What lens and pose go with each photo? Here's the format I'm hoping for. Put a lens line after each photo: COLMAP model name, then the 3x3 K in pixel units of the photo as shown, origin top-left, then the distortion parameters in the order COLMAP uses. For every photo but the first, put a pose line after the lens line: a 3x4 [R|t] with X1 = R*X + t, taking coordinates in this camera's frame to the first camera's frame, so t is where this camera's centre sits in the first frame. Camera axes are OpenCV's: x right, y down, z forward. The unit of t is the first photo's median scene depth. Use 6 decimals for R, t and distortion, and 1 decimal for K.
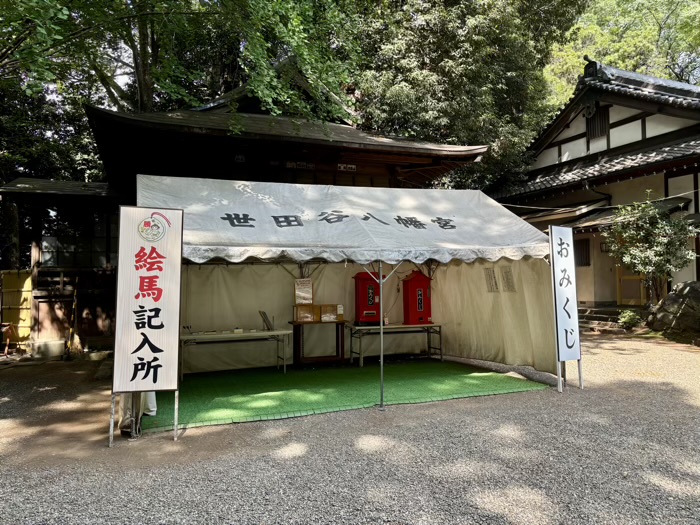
lens RADIAL K [[522.8, 0, 354.8], [0, 522.8, 257.5], [0, 0, 1]] dist [0.044727, -0.055977]
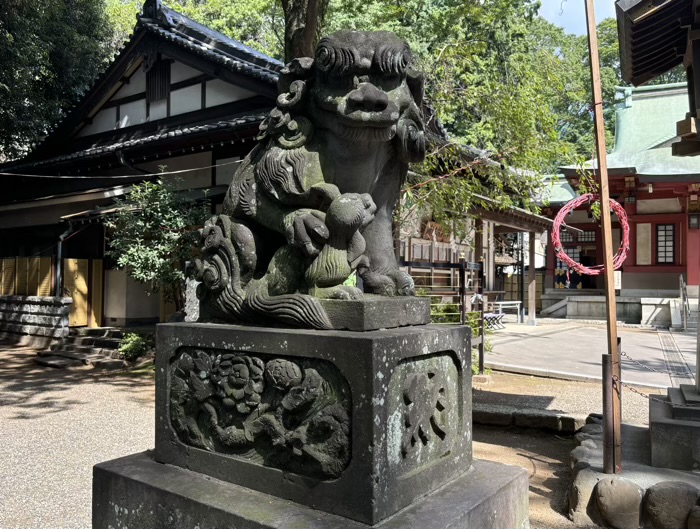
lens RADIAL K [[586.7, 0, 350.0], [0, 586.7, 264.5], [0, 0, 1]] dist [0.008535, 0.005734]
pose [[0.839955, 0.023791, 0.542134, 0.247486], [-0.031935, 0.999474, 0.005618, -0.004344], [-0.541716, -0.022032, 0.840273, 0.133816]]
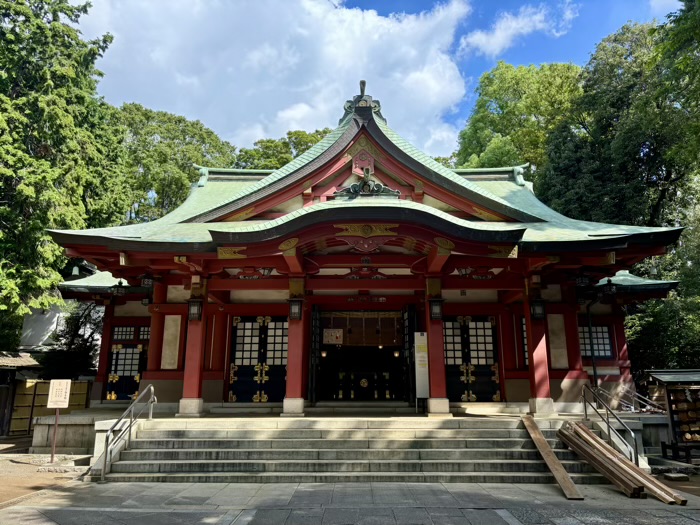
lens RADIAL K [[522.8, 0, 354.8], [0, 522.8, 257.5], [0, 0, 1]] dist [0.044727, -0.055977]
pose [[0.506629, 0.203309, 0.837850, 0.849715], [-0.036656, 0.975999, -0.214667, -0.021616], [-0.861384, 0.078044, 0.501922, 0.139608]]
